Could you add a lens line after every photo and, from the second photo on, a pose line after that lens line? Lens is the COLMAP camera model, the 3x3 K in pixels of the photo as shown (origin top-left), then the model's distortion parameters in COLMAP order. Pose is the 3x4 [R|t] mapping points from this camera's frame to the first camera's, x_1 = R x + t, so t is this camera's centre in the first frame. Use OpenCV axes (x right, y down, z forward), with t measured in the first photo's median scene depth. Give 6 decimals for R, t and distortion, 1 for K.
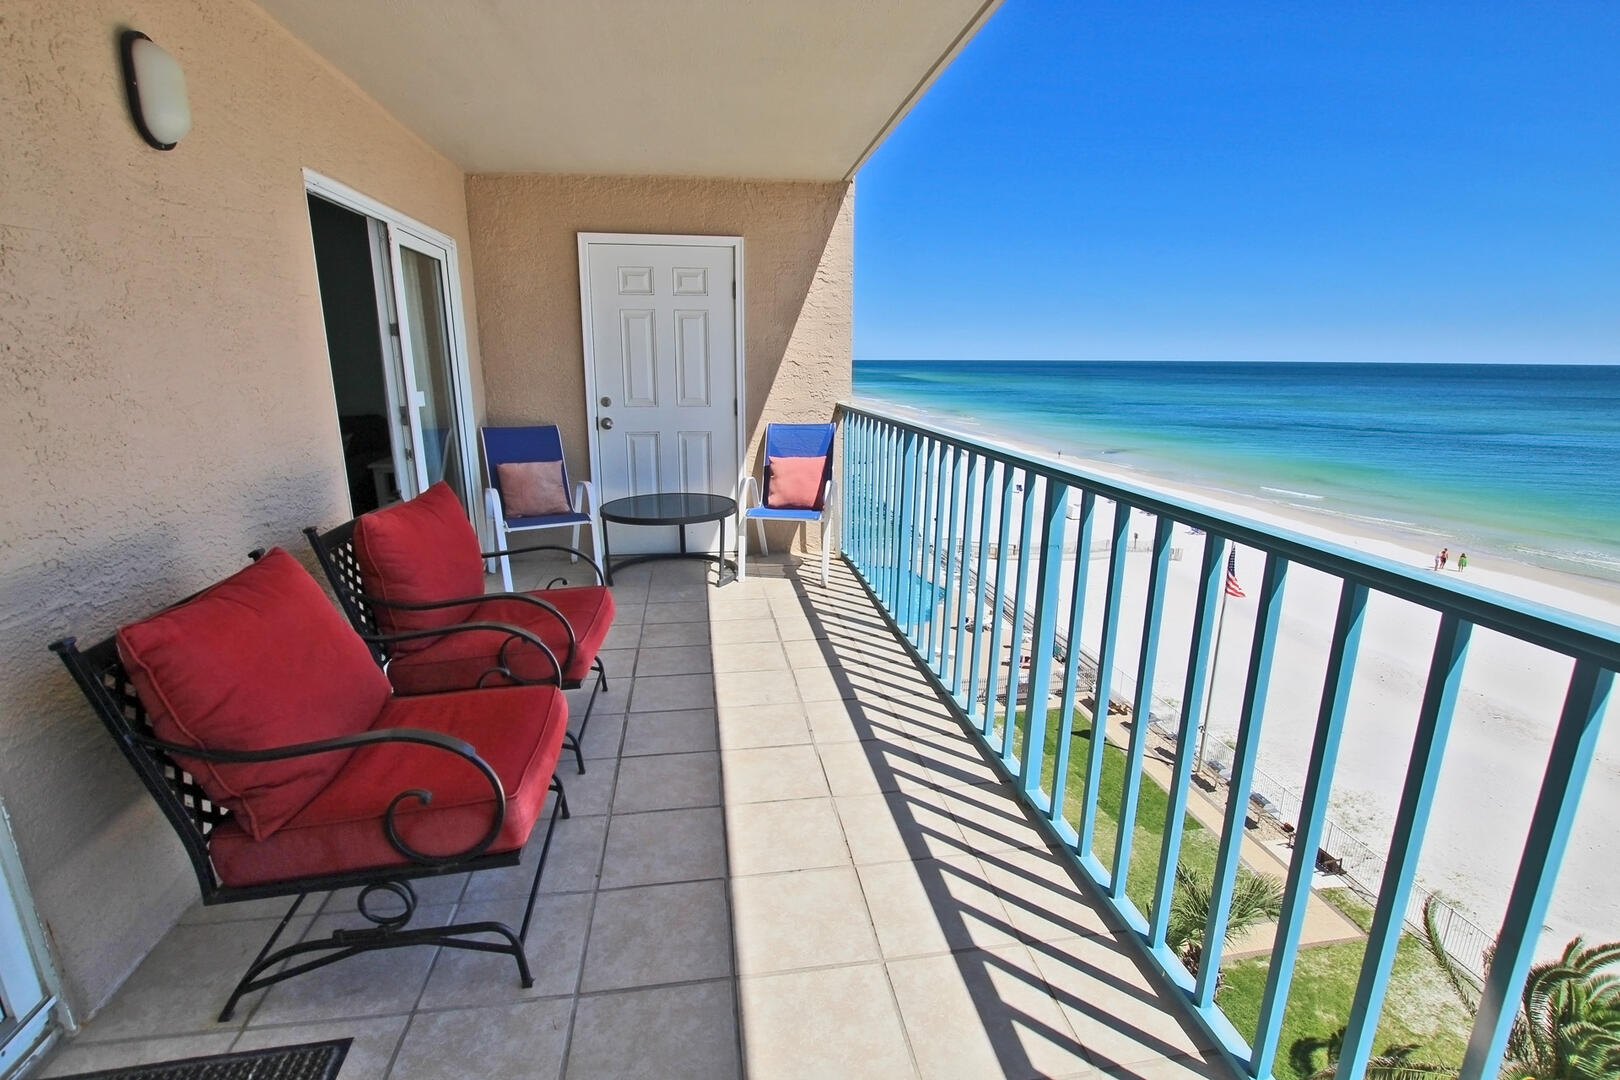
lens RADIAL K [[751.3, 0, 809.0], [0, 751.3, 545.8], [0, 0, 1]] dist [-0.016969, 0.000634]
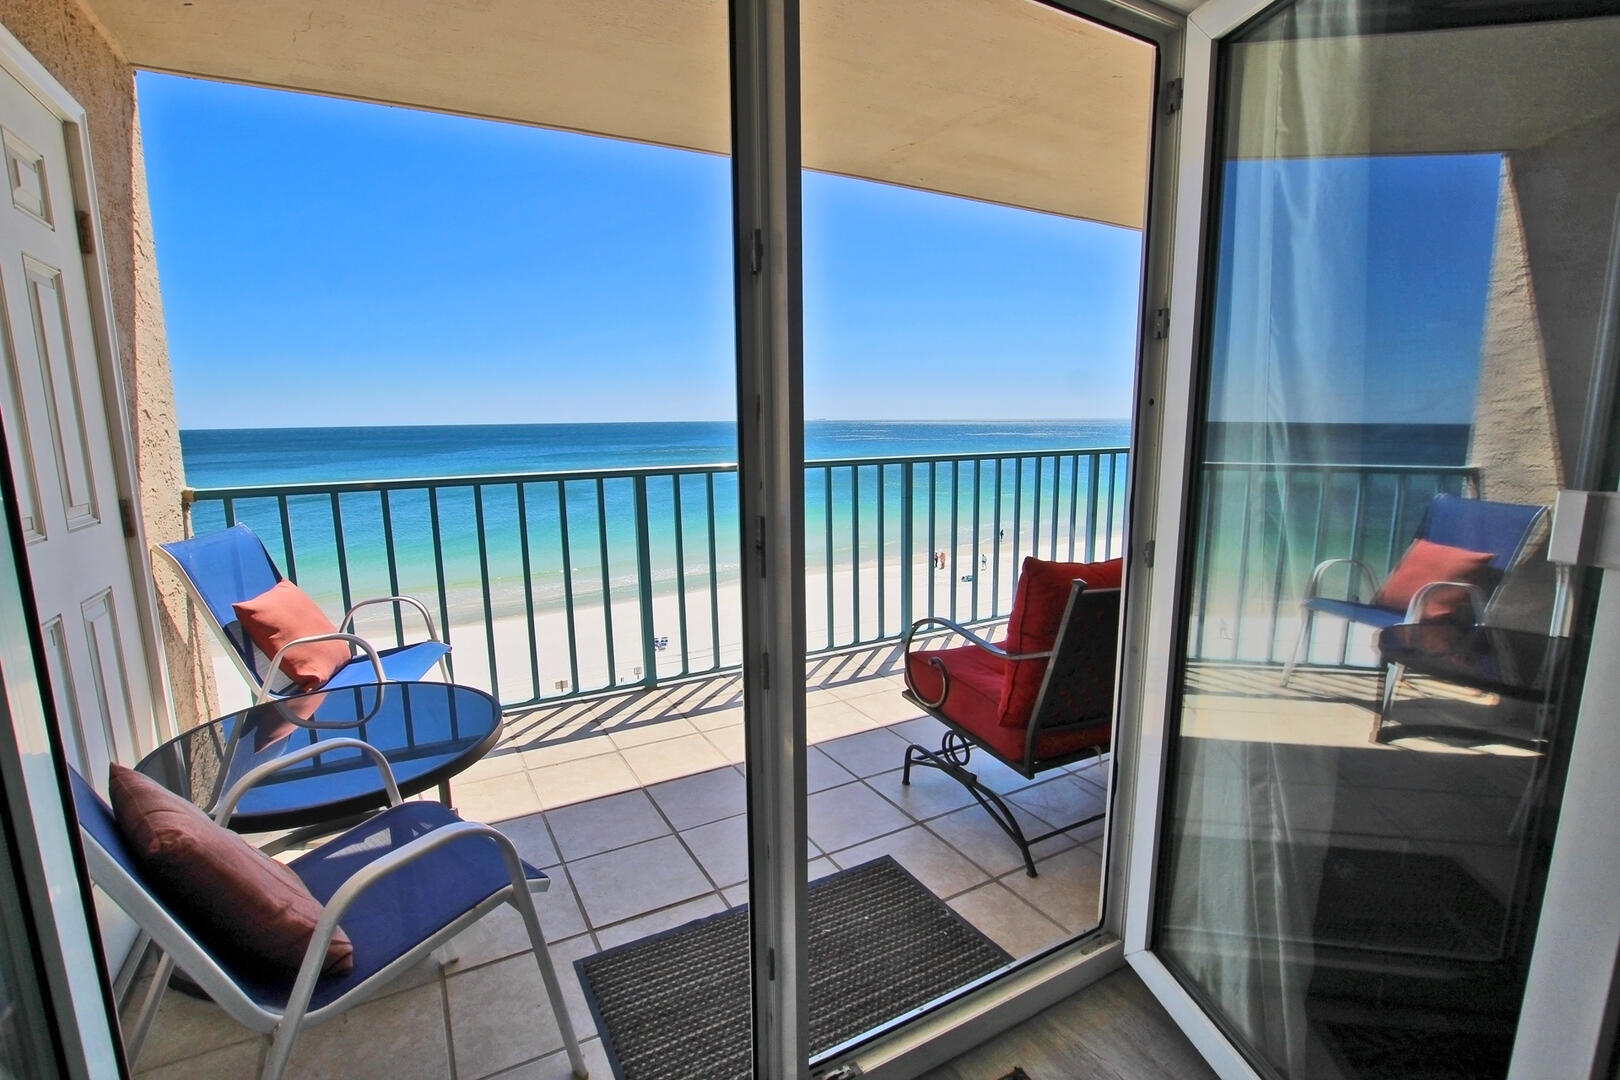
lens RADIAL K [[751.3, 0, 811.1], [0, 751.3, 545.6], [0, 0, 1]] dist [-0.016969, 0.000634]
pose [[-0.349581, -0.155169, 0.923967, -1.108446], [0.230784, 0.941541, 0.245436, -0.334116], [-0.908037, 0.299037, -0.293334, 1.429112]]
